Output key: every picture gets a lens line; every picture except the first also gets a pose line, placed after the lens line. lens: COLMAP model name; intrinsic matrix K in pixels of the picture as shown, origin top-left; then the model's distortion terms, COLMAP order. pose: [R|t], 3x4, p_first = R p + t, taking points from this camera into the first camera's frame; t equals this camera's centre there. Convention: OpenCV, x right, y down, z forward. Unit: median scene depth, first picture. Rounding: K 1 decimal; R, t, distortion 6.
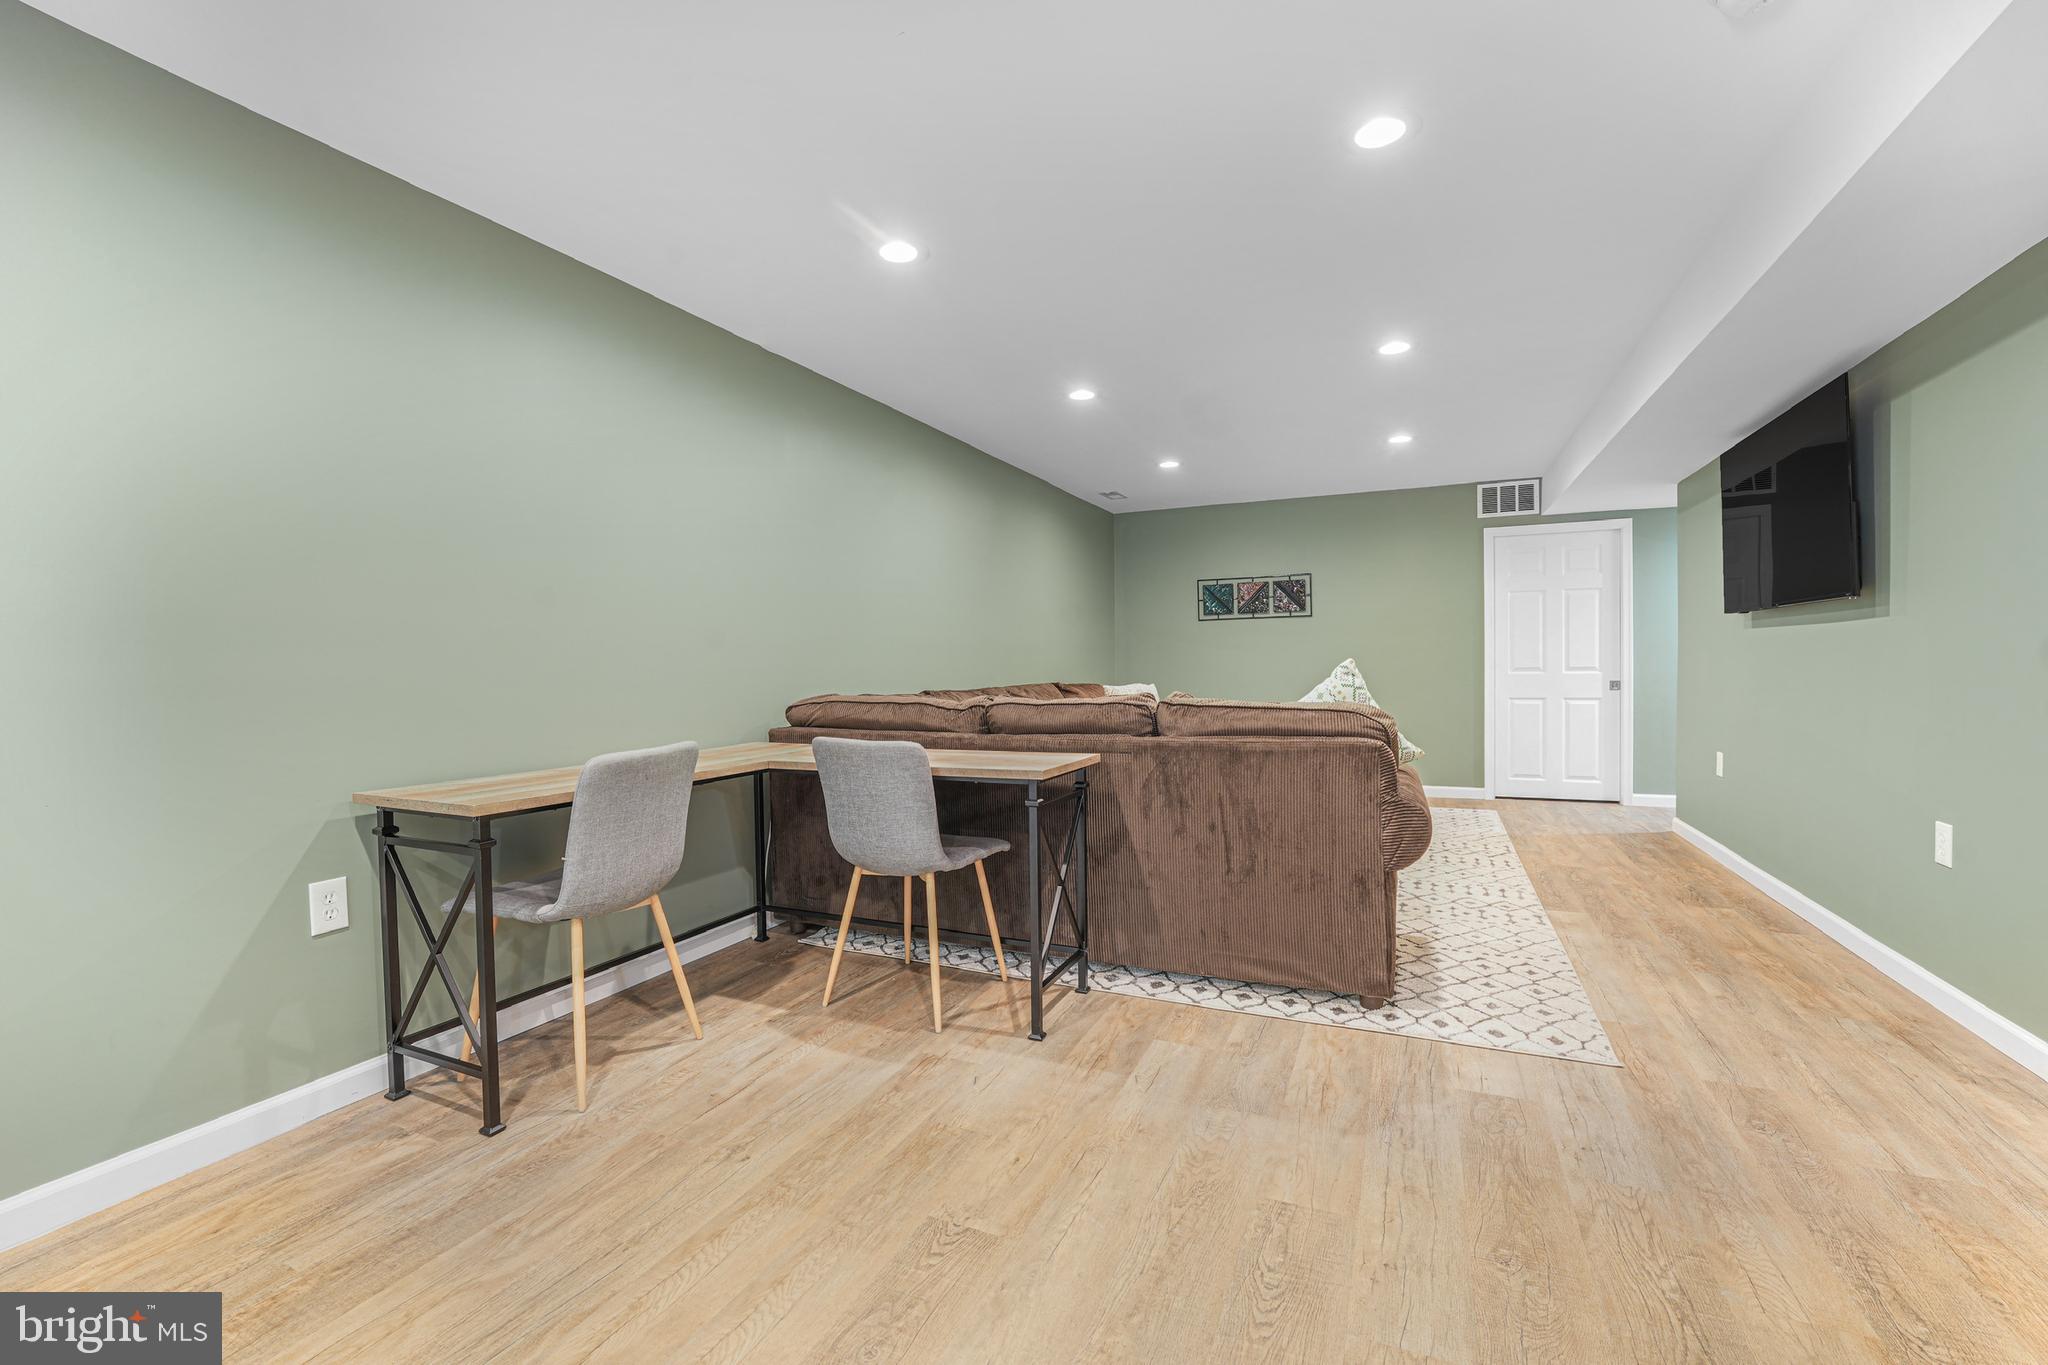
lens RADIAL K [[882.6, 0, 1013.2], [0, 882.6, 679.0], [0, 0, 1]] dist [-0.027503, 0.000274]
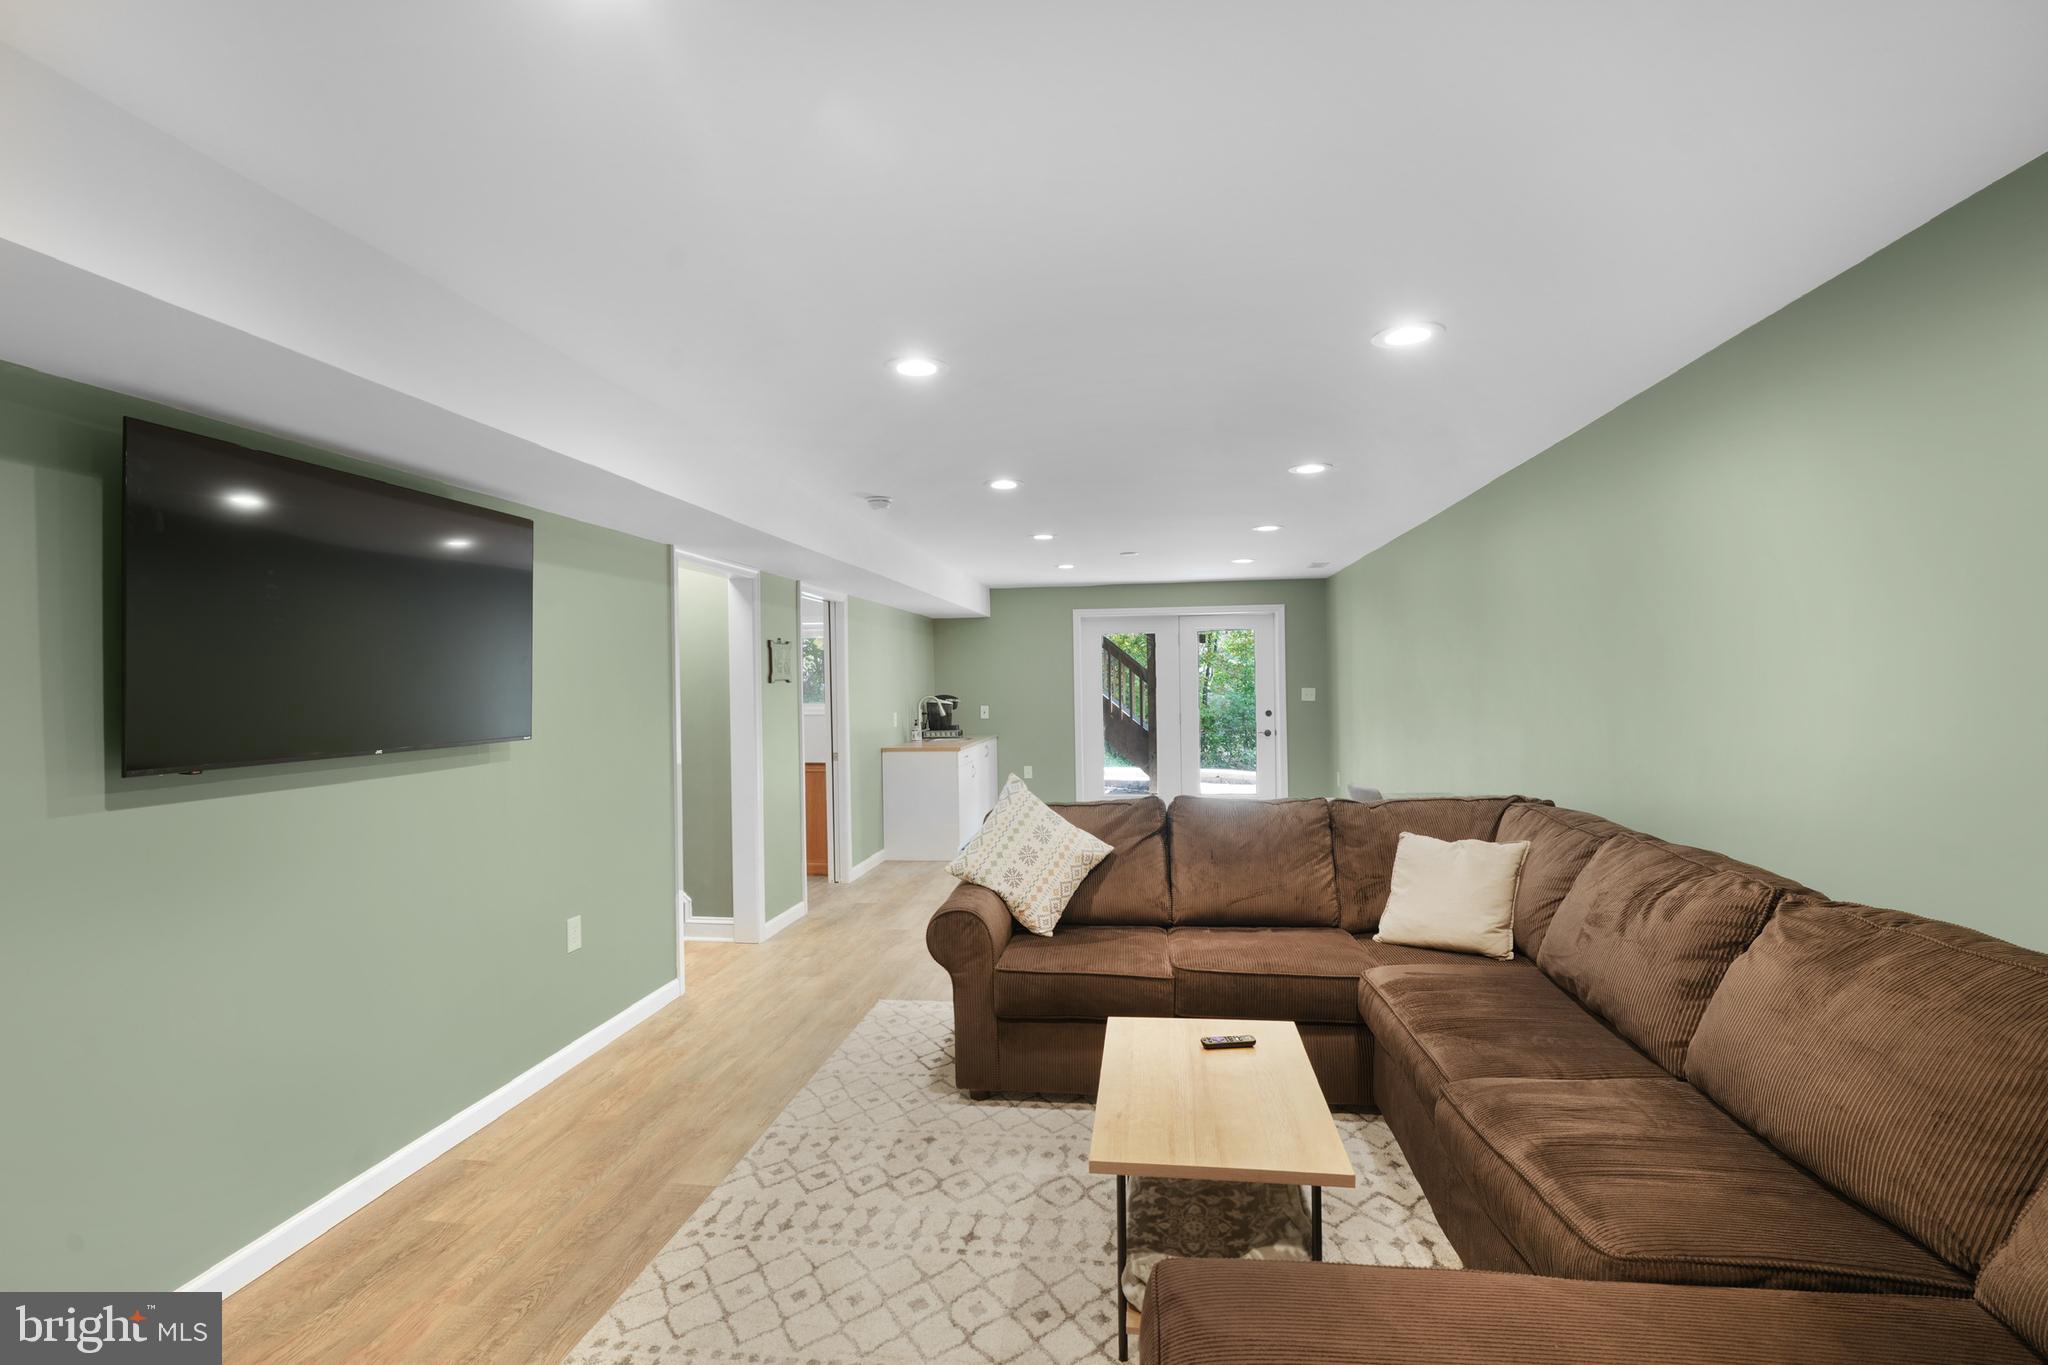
lens RADIAL K [[945.4, 0, 1023.1], [0, 945.4, 684.1], [0, 0, 1]] dist [-0.013483, 0.000463]
pose [[-0.957315, 0.032309, -0.287235, 0.363289], [0.028699, 0.999447, 0.016772, -0.081496], [0.287618, 0.007813, -0.957713, 1.106552]]
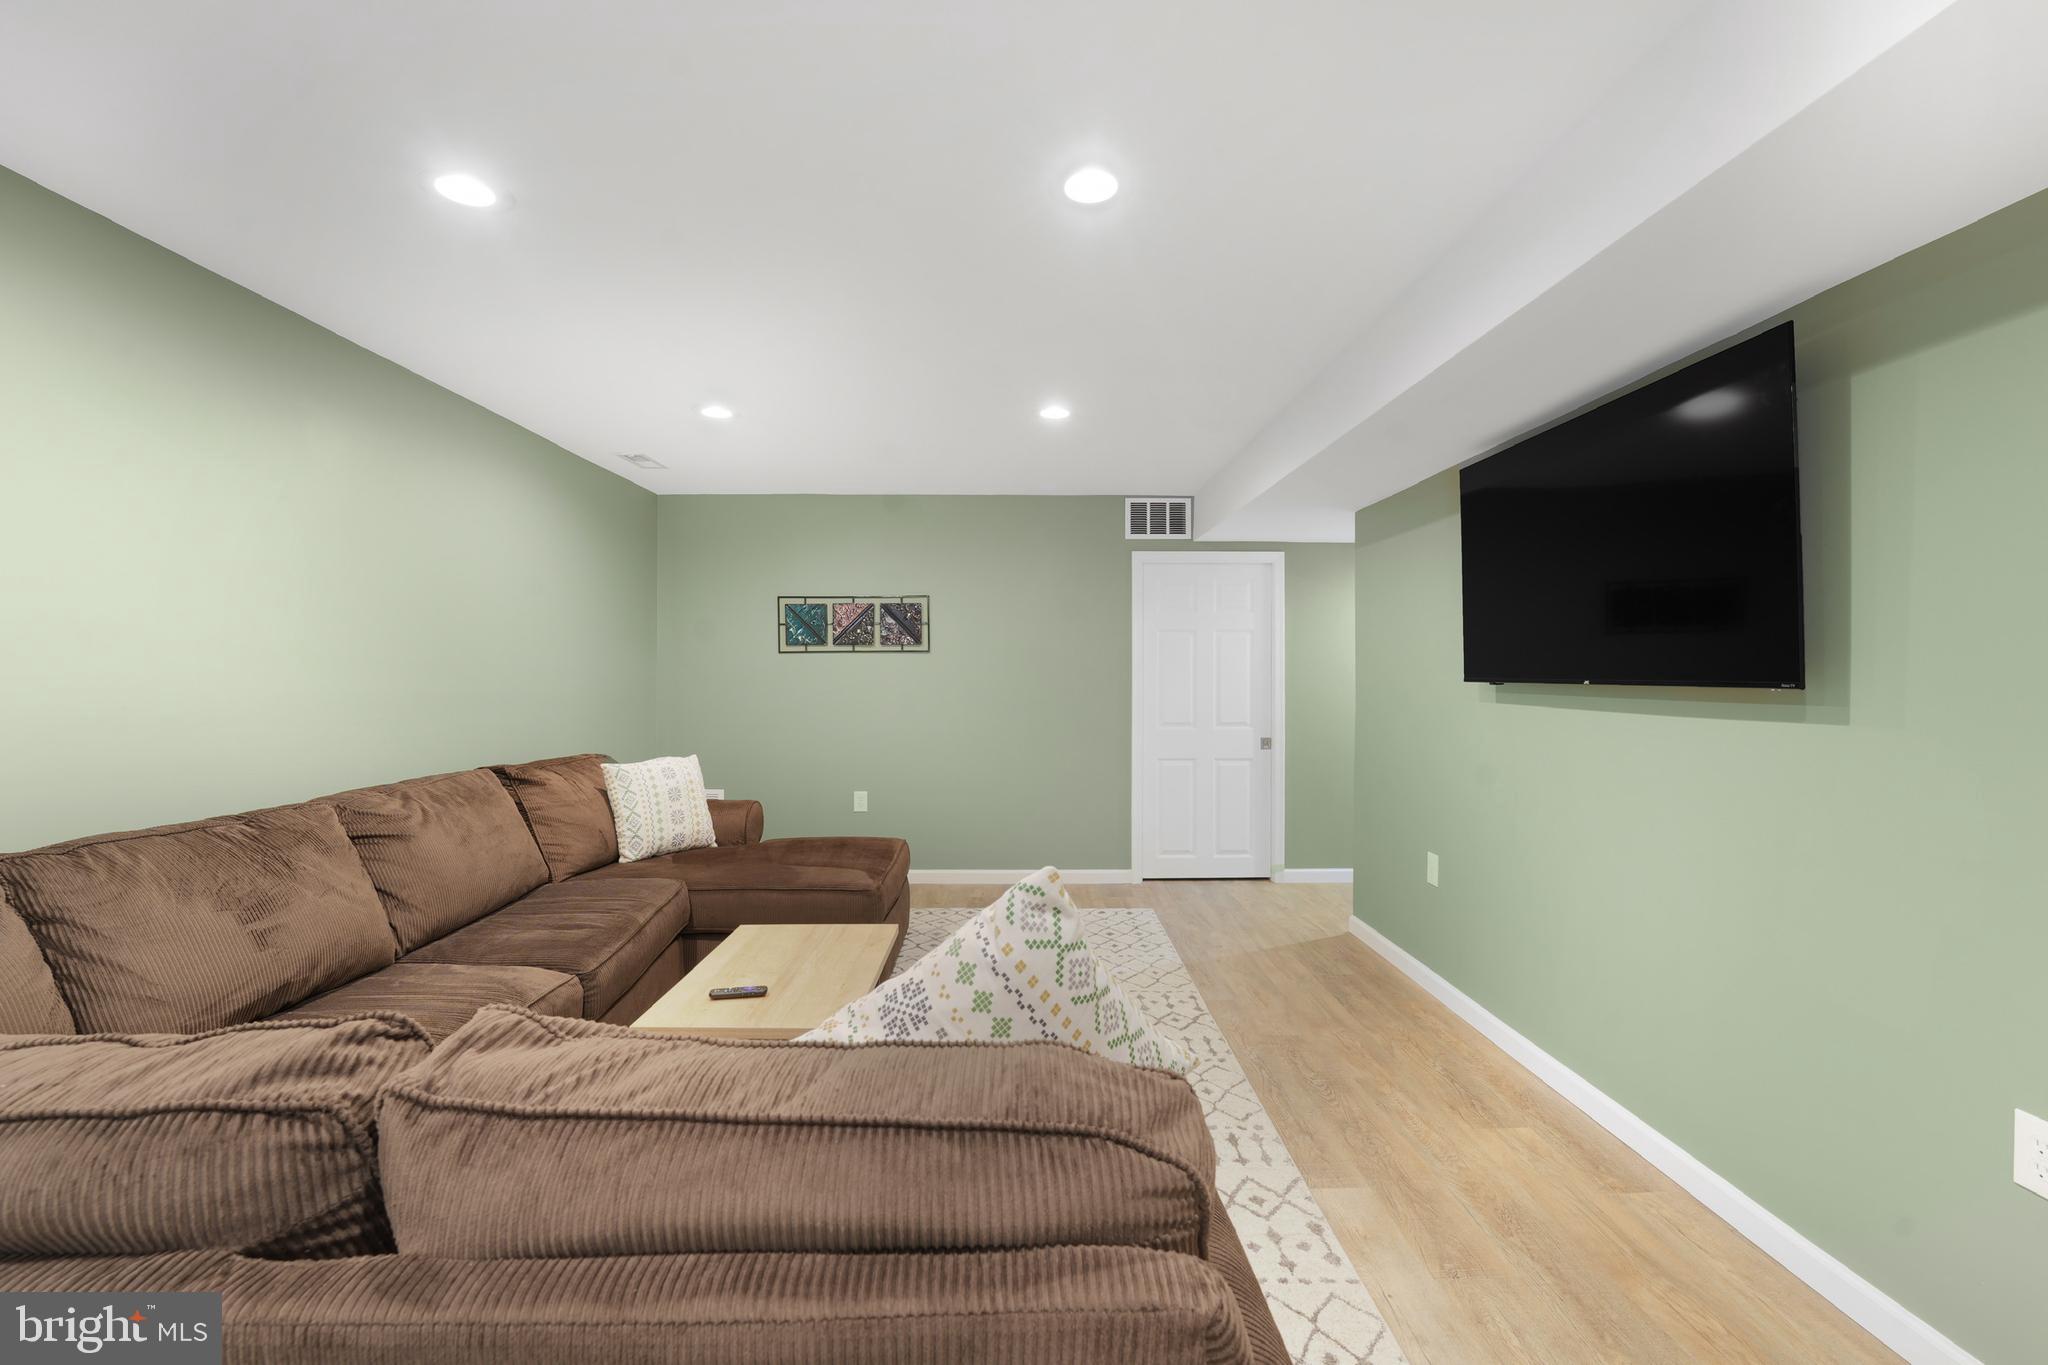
lens RADIAL K [[821.9, 0, 1024.5], [0, 821.9, 671.3], [0, 0, 1]] dist [-0.014485, 0.000022]
pose [[0.901332, 0.013959, 0.432904, 0.117499], [-0.007143, 0.999824, -0.017367, -0.047358], [-0.433070, 0.012561, 0.901273, 0.358561]]
